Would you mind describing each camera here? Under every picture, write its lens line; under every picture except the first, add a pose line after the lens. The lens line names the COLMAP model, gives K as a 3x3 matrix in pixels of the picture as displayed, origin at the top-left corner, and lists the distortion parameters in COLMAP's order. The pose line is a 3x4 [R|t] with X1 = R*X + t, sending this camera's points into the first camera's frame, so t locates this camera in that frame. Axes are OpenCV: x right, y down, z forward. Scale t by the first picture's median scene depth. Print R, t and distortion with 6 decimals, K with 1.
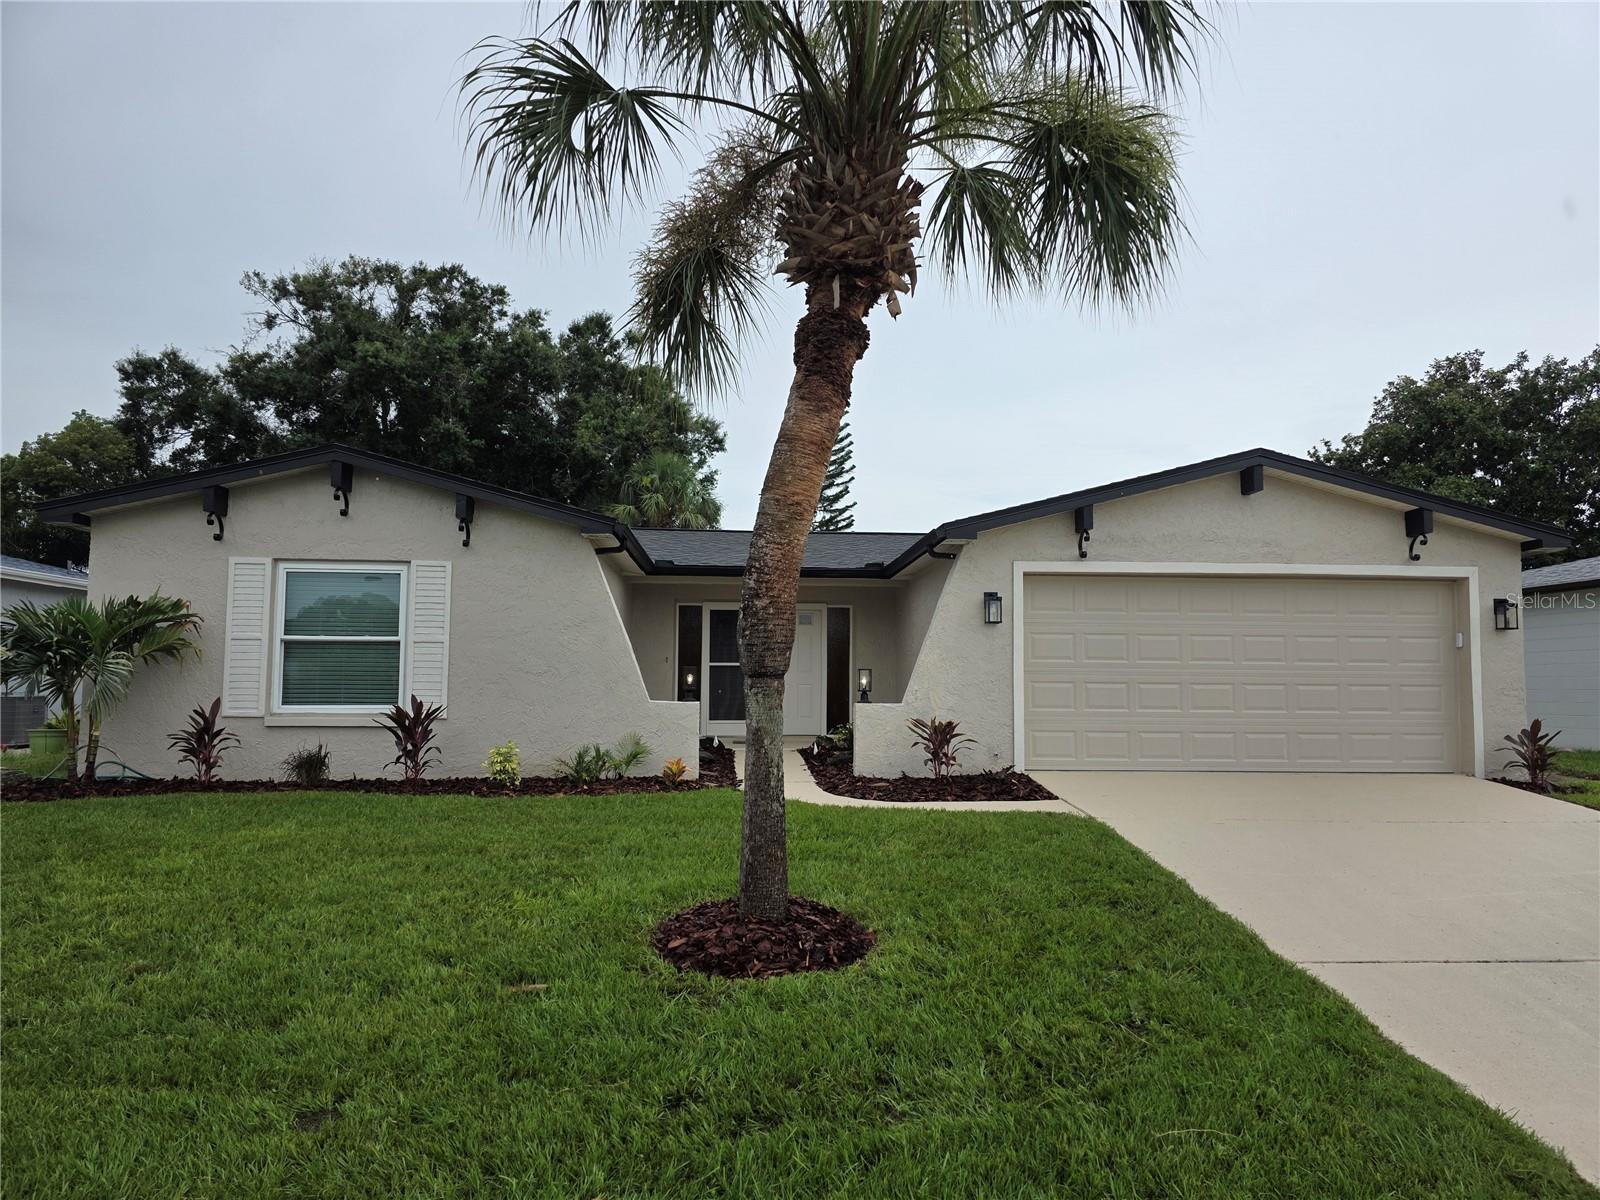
lens RADIAL K [[1085.4, 0, 799.4], [0, 1085.4, 603.2], [0, 0, 1]] dist [0.054801, -0.041796]
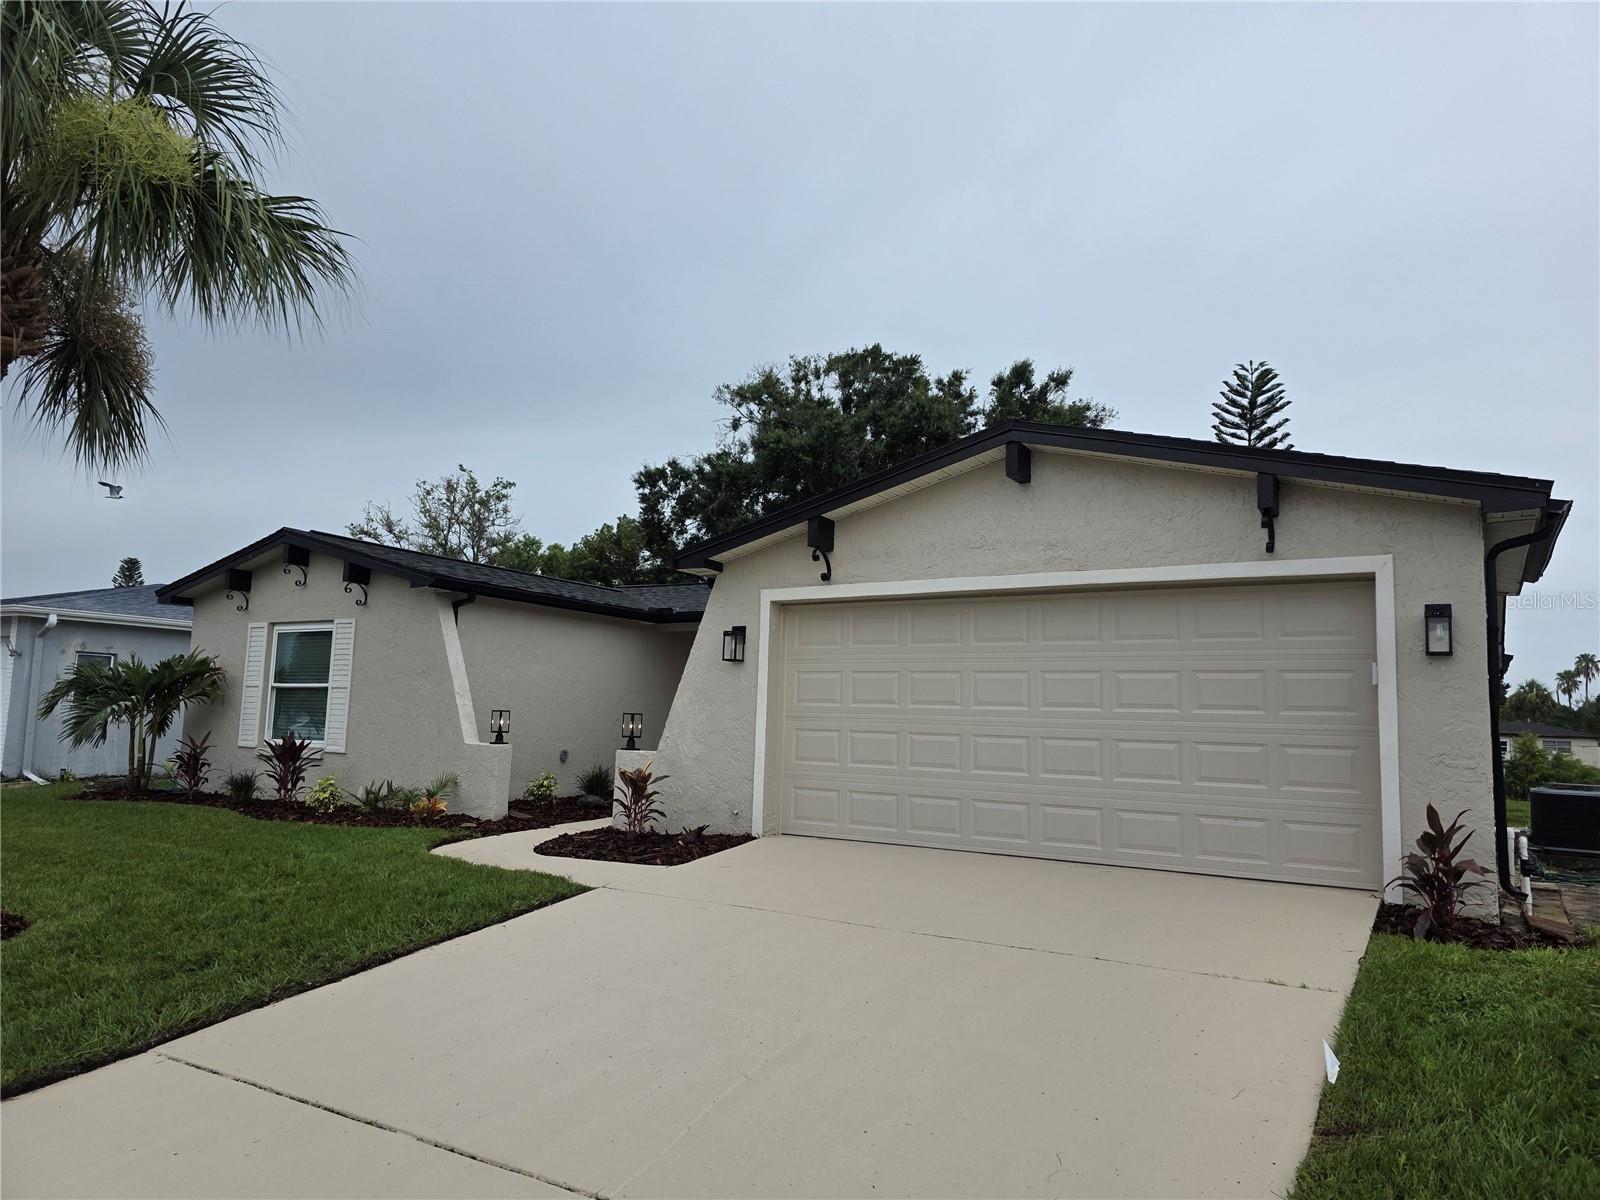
lens RADIAL K [[1085.4, 0, 801.7], [0, 1085.4, 602.3], [0, 0, 1]] dist [0.054801, -0.041796]
pose [[0.809786, -0.053345, -0.584295, 0.717478], [0.020269, 0.997807, -0.063007, 0.026364], [0.586375, 0.039179, 0.809092, 0.311369]]
